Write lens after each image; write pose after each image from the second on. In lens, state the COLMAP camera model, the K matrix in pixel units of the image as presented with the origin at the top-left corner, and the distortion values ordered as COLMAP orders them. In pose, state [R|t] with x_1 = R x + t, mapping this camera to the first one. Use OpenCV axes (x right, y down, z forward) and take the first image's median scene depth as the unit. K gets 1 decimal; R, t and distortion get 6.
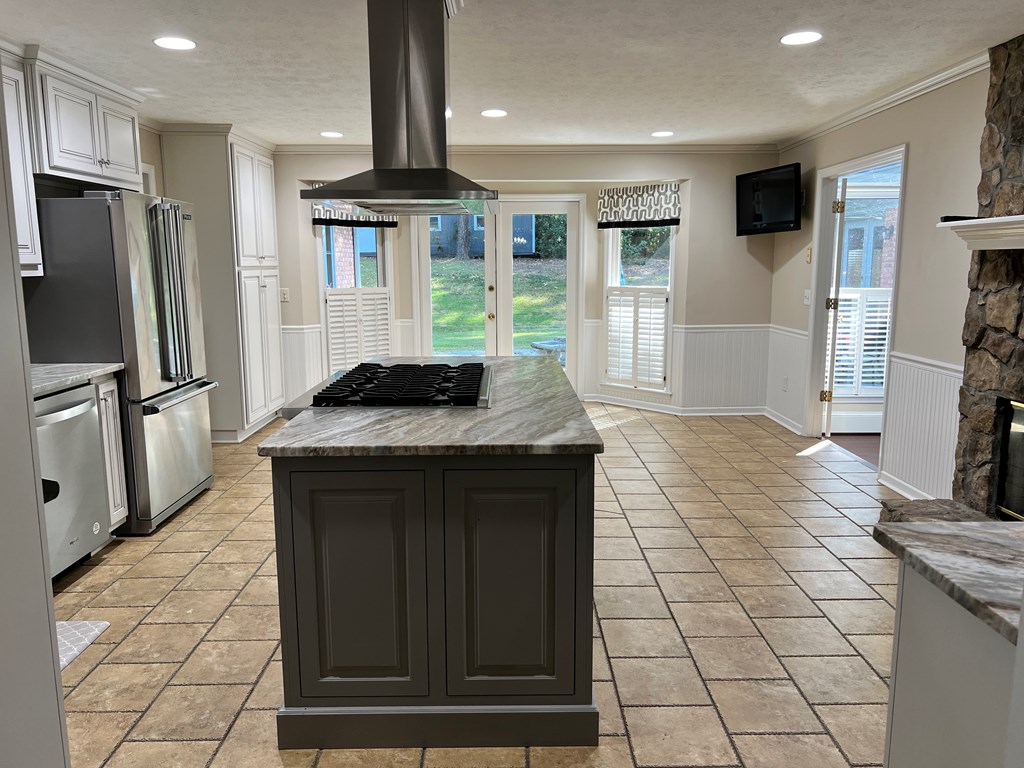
lens RADIAL K [[764.0, 0, 512.0], [0, 764.0, 384.0], [0, 0, 1]] dist [0.071763, -0.074681]
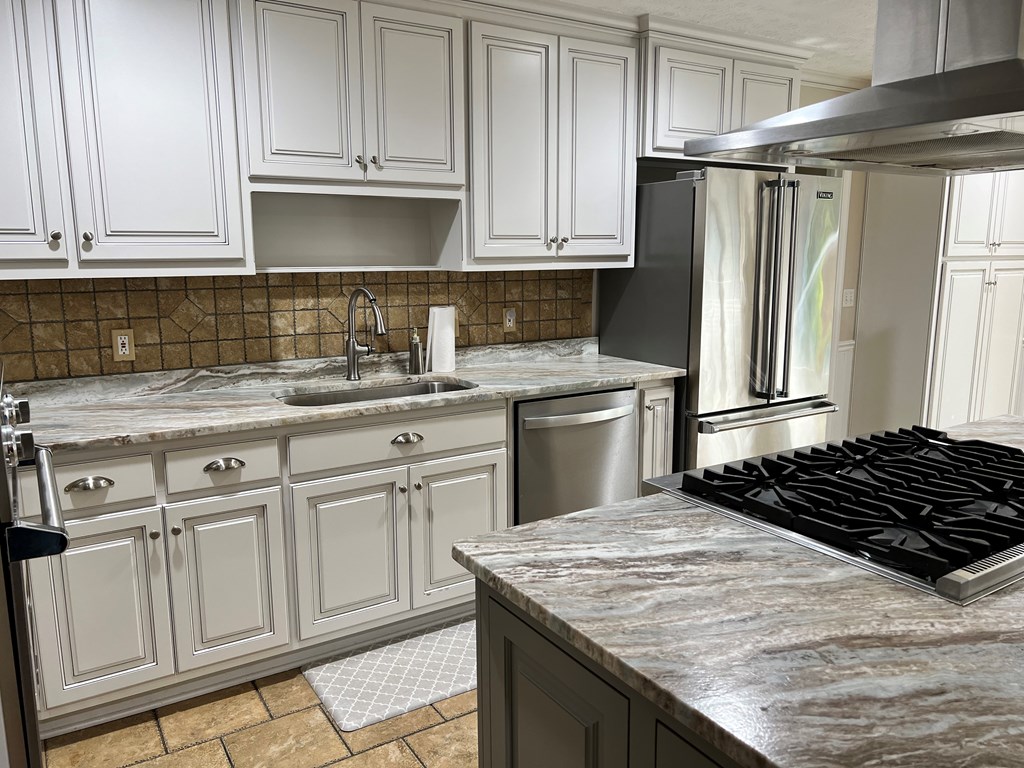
lens RADIAL K [[766.7, 0, 512.0], [0, 766.7, 384.0], [0, 0, 1]] dist [0.069724, -0.103604]
pose [[0.524894, 0.152213, -0.837447, 0.099061], [-0.136136, 0.986227, 0.093928, -0.052545], [0.840210, 0.064704, 0.538387, 0.297788]]
